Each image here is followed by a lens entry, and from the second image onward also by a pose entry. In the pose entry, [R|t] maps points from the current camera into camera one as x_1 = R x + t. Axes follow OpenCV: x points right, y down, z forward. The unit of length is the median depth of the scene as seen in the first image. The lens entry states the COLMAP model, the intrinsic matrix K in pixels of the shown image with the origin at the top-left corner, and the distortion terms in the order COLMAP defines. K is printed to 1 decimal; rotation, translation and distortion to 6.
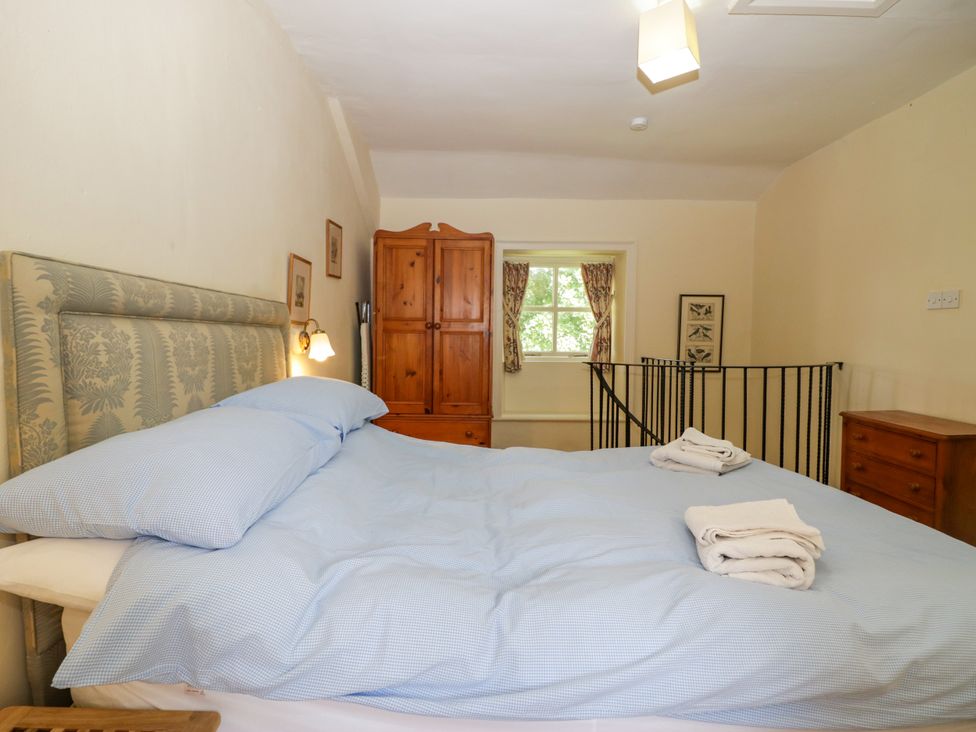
lens RADIAL K [[512.0, 0, 486.0], [0, 512.0, 358.7], [0, 0, 1]] dist [-0.002180, -0.006251]
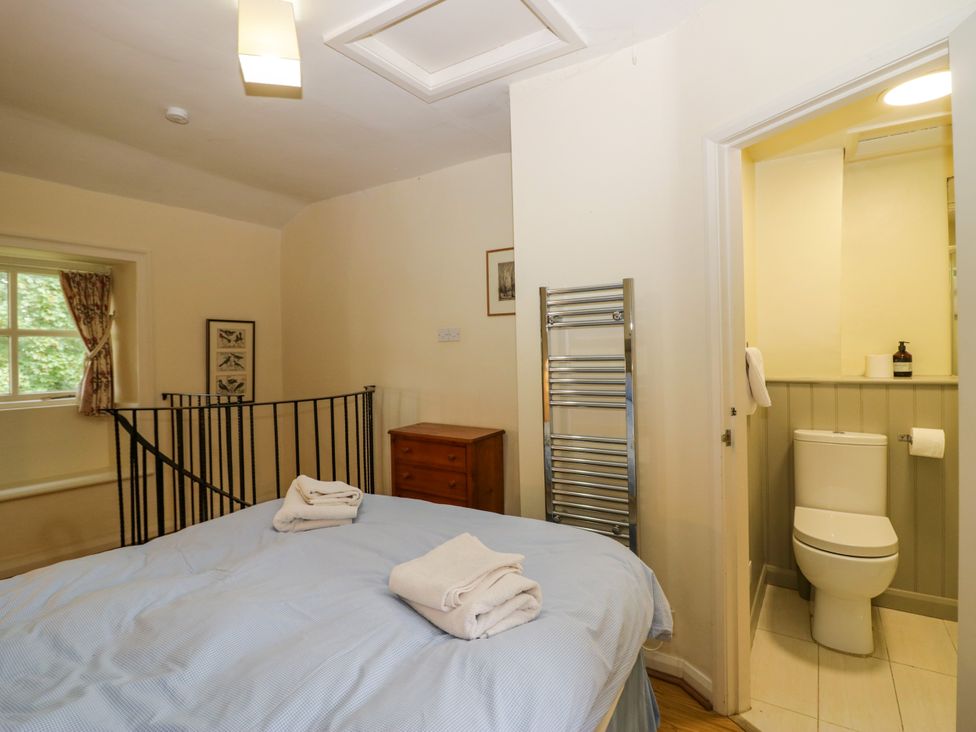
lens RADIAL K [[512.0, 0, 494.1], [0, 512.0, 357.2], [0, 0, 1]] dist [-0.002180, -0.006251]
pose [[0.561910, -0.024658, 0.826831, -0.074194], [0.057852, 0.998280, -0.009545, -0.022424], [-0.825173, 0.053198, 0.562370, 0.096975]]
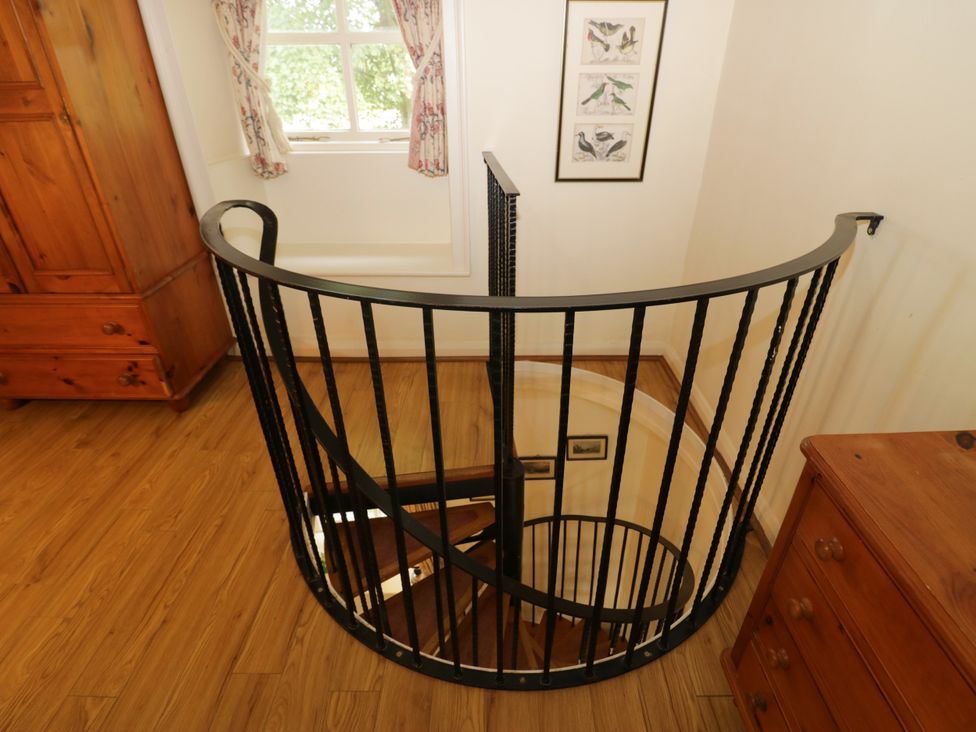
lens RADIAL K [[512.0, 0, 486.8], [0, 512.0, 357.9], [0, 0, 1]] dist [-0.002180, -0.006251]
pose [[0.999438, 0.000584, -0.033508, 0.325140], [0.015022, 0.885959, 0.463520, -0.055584], [0.029958, -0.463763, 0.885452, 0.473444]]
